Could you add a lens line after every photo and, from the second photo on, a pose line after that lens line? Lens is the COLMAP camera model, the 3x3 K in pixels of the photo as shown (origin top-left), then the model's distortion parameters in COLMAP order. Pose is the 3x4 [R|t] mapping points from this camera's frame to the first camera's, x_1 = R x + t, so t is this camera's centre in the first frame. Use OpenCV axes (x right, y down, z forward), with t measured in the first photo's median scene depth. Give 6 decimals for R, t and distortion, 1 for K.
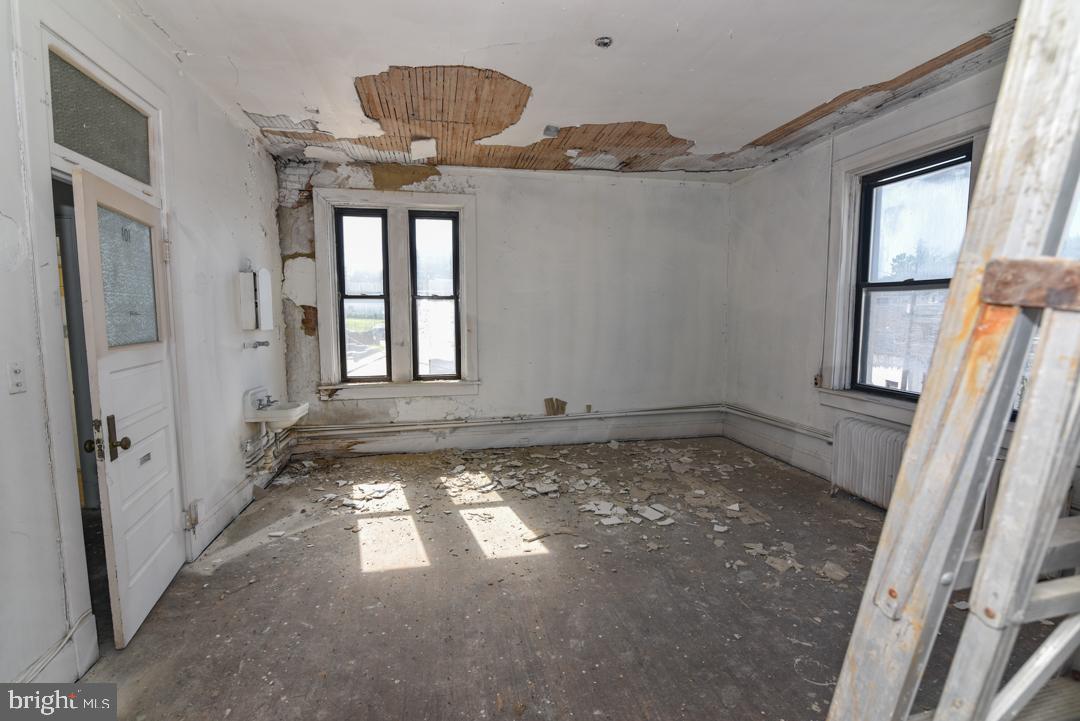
lens RADIAL K [[505.0, 0, 540.0], [0, 505.0, 360.5], [0, 0, 1]] dist [-0.029019, 0.003554]
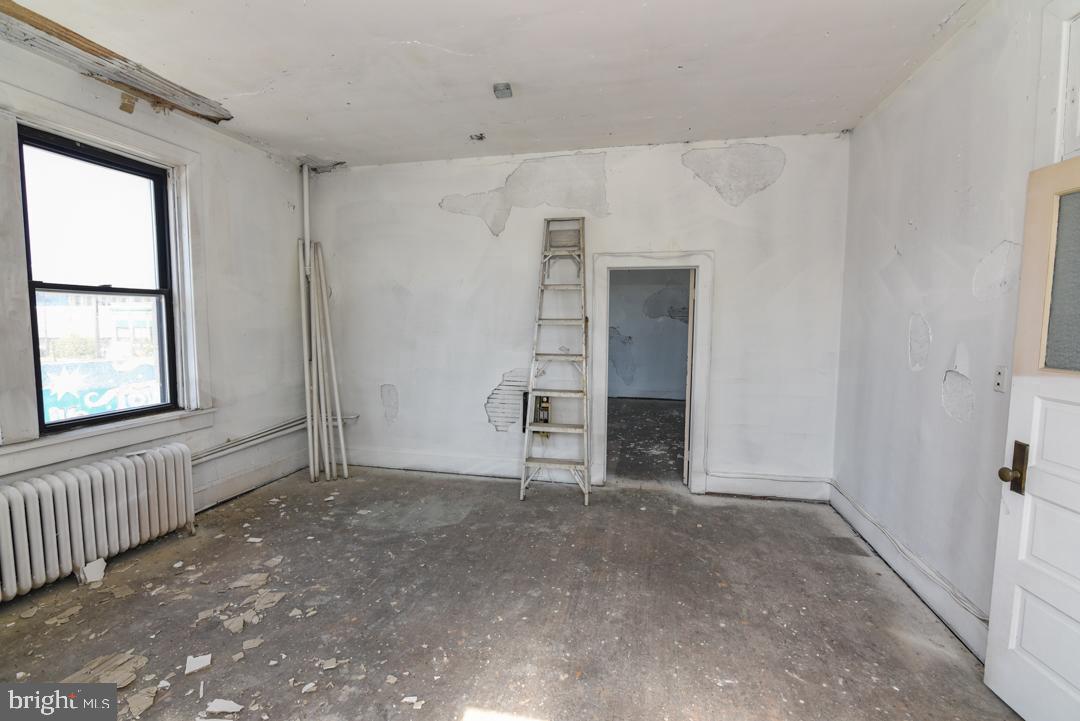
lens RADIAL K [[505.0, 0, 540.0], [0, 505.0, 360.5], [0, 0, 1]] dist [-0.029019, 0.003554]
pose [[-0.915128, -0.034931, 0.401648, -0.381755], [0.034690, 0.985723, 0.164765, -0.180500], [-0.401669, 0.164714, -0.900850, 1.860754]]
